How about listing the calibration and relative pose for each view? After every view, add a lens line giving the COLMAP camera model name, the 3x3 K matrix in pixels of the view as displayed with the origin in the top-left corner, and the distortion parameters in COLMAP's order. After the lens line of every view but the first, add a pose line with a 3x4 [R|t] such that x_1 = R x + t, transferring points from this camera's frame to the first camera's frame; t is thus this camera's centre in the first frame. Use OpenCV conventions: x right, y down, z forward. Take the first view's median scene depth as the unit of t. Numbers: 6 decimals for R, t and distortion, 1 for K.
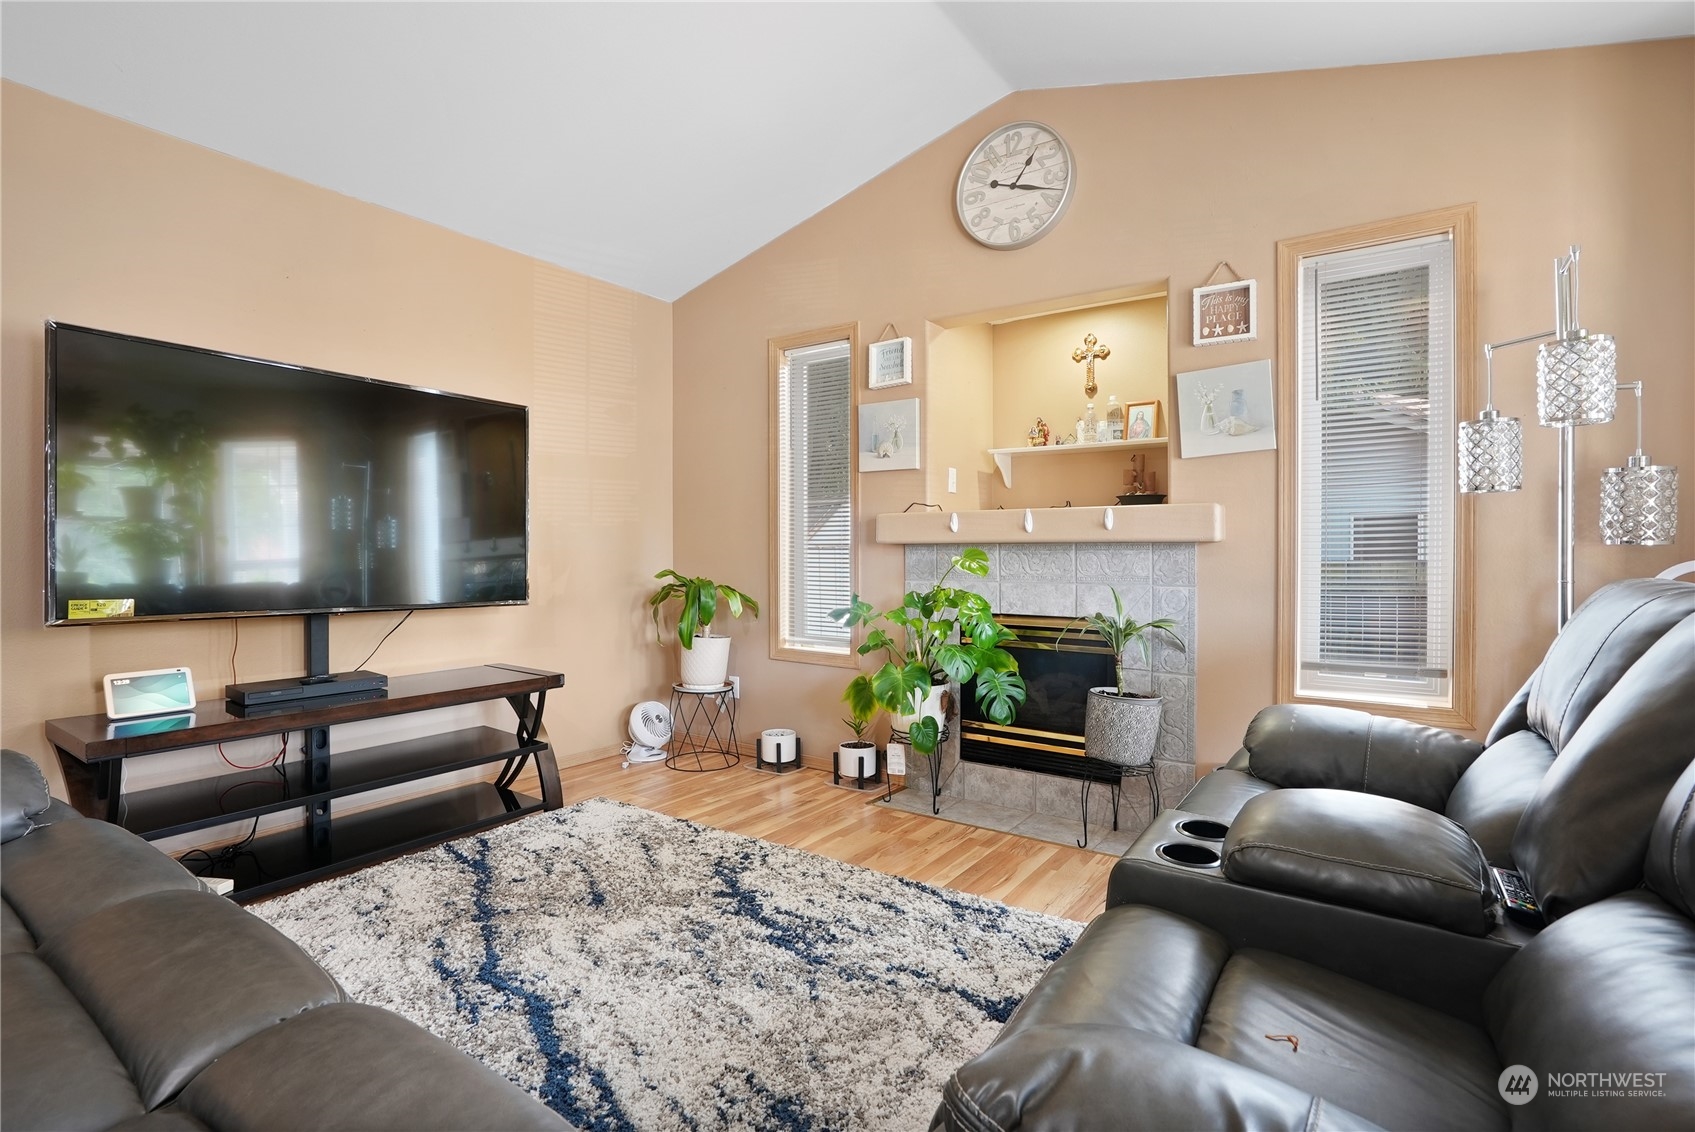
lens RADIAL K [[776.0, 0, 847.5], [0, 776.0, 566.0], [0, 0, 1]] dist [-0.041461, 0.000241]
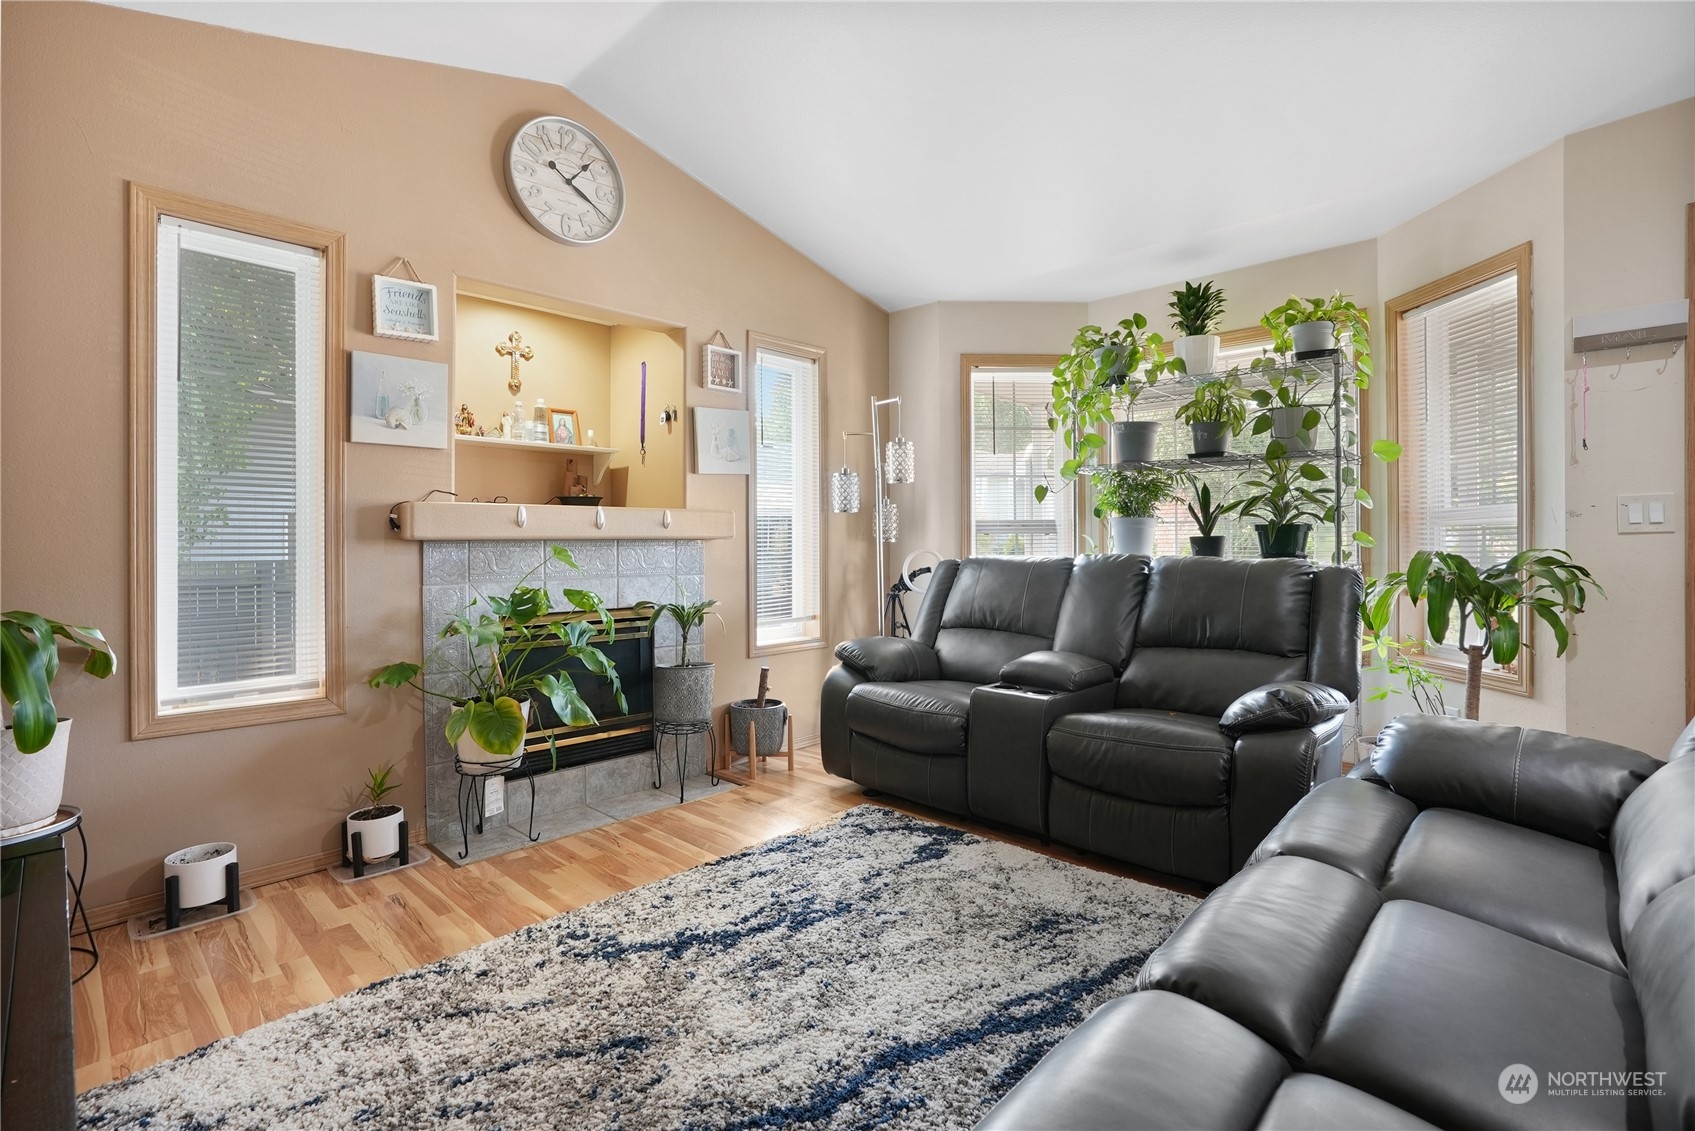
lens RADIAL K [[779.1, 0, 851.3], [0, 779.1, 547.8], [0, 0, 1]] dist [-0.062211, 0.021758]
pose [[0.159292, -0.006933, 0.987207, -0.836907], [0.026186, 0.999653, 0.002795, -0.014952], [-0.986884, 0.025406, 0.159419, 0.577560]]
